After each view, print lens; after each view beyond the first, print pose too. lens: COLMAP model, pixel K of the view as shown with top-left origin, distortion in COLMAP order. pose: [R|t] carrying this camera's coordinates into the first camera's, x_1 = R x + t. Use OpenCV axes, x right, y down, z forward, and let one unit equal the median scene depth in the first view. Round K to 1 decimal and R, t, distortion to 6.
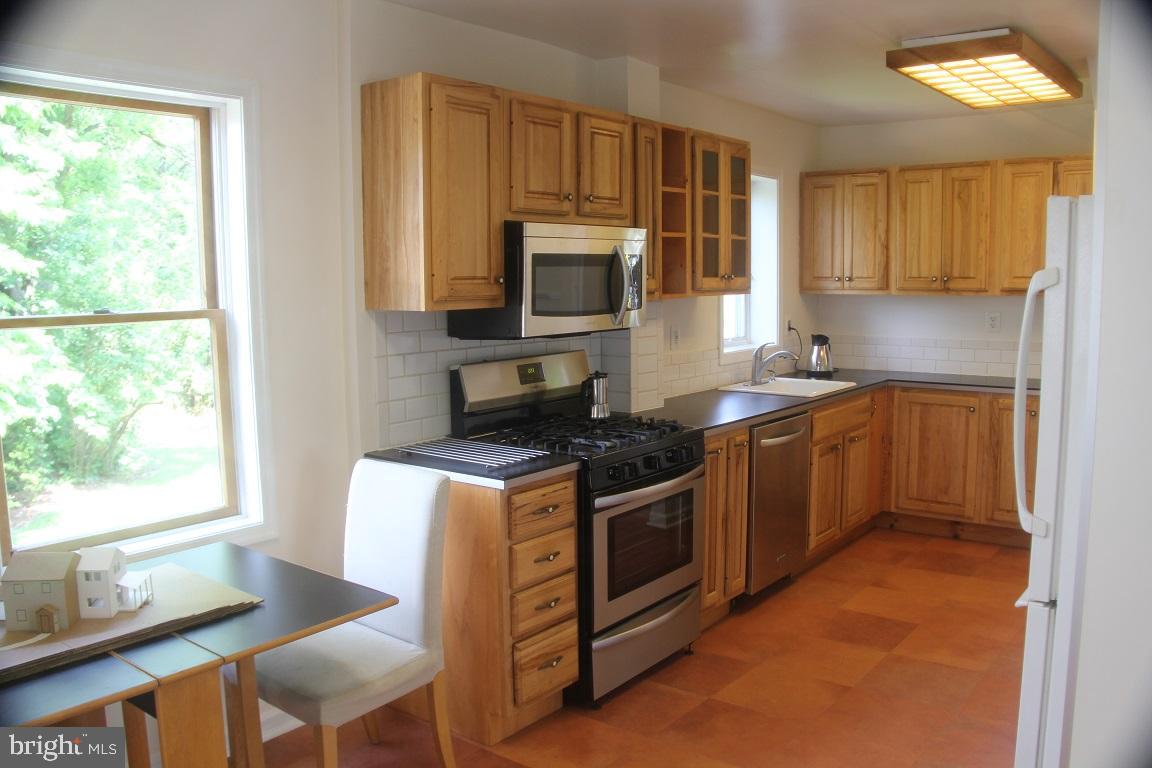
lens RADIAL K [[963.4, 0, 572.0], [0, 963.4, 387.1], [0, 0, 1]] dist [-0.109043, 0.001025]
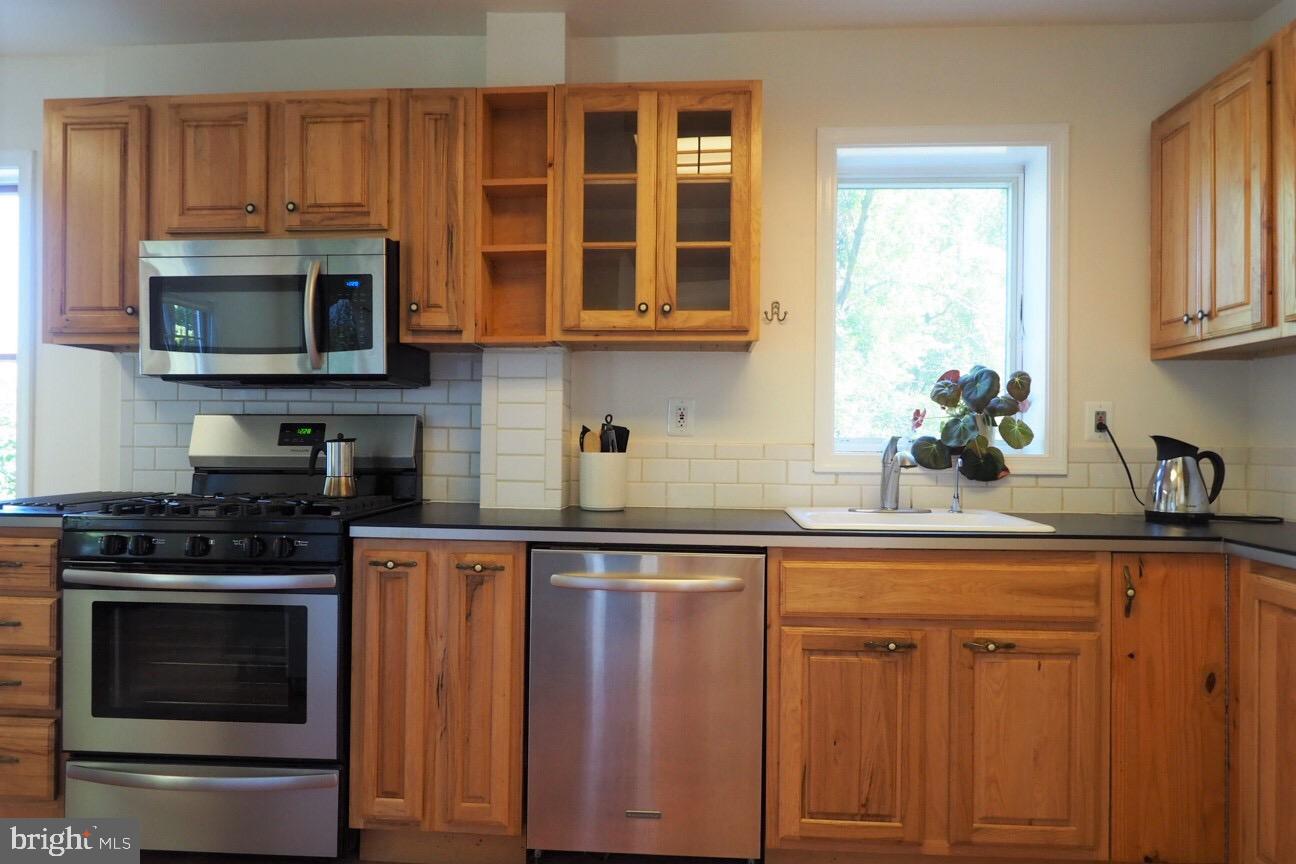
lens RADIAL K [[833.9, 0, 648.5], [0, 833.9, 438.9], [0, 0, 1]] dist [-0.002627, 0.000753]
pose [[0.549996, 0.015974, -0.835014, 0.726694], [-0.111228, 0.992311, -0.054279, -0.004641], [0.827727, 0.122731, 0.547544, 0.866641]]
